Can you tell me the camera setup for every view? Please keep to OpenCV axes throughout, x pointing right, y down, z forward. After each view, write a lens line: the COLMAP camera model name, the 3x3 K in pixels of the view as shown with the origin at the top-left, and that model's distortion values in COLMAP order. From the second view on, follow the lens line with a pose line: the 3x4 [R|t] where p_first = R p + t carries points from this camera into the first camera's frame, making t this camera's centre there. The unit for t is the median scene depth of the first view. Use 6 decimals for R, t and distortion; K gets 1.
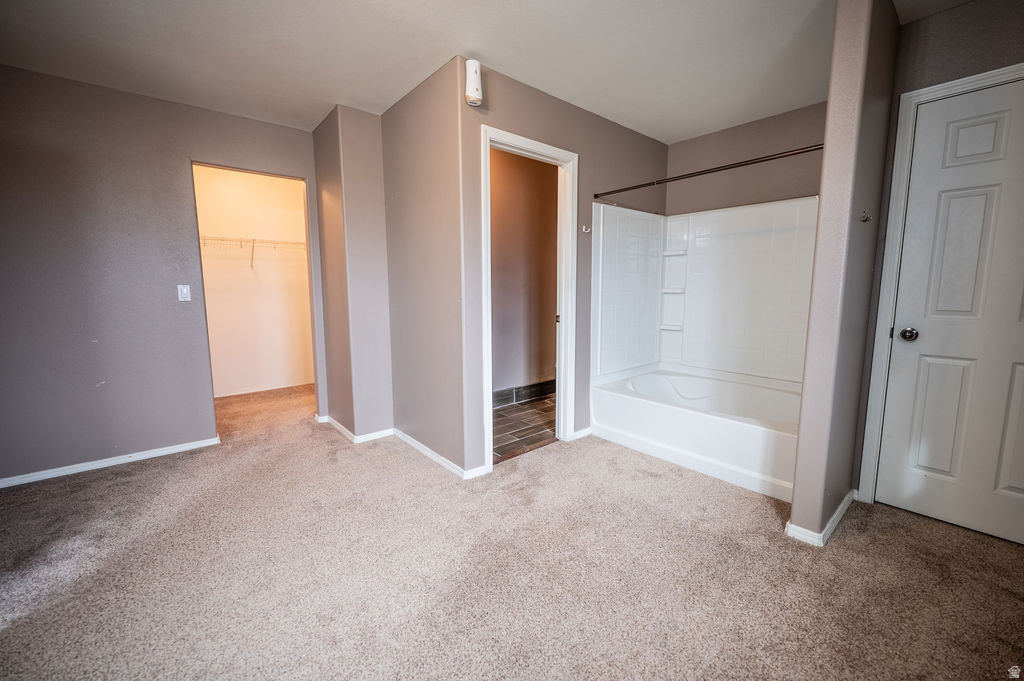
lens RADIAL K [[400.5, 0, 509.4], [0, 400.5, 339.5], [0, 0, 1]] dist [-0.006976, 0.000432]
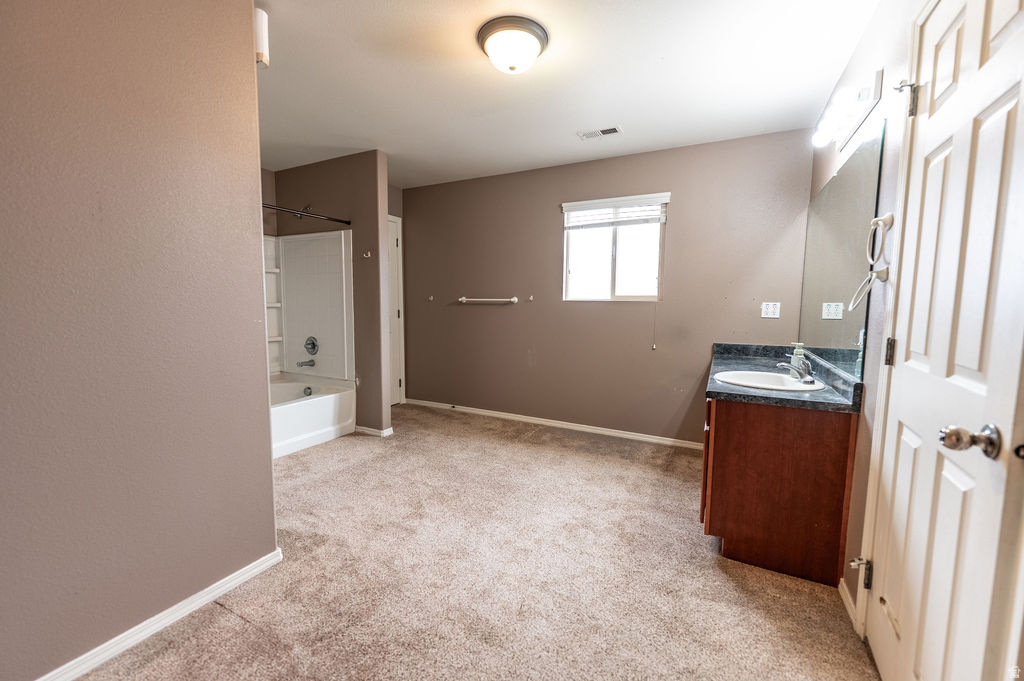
lens RADIAL K [[400.5, 0, 514.8], [0, 400.5, 345.9], [0, 0, 1]] dist [-0.006976, 0.000432]
pose [[-0.395558, -0.092429, 0.913778, -1.030063], [0.099890, 0.984692, 0.142843, -0.116779], [-0.912993, 0.147780, -0.380270, 0.919782]]
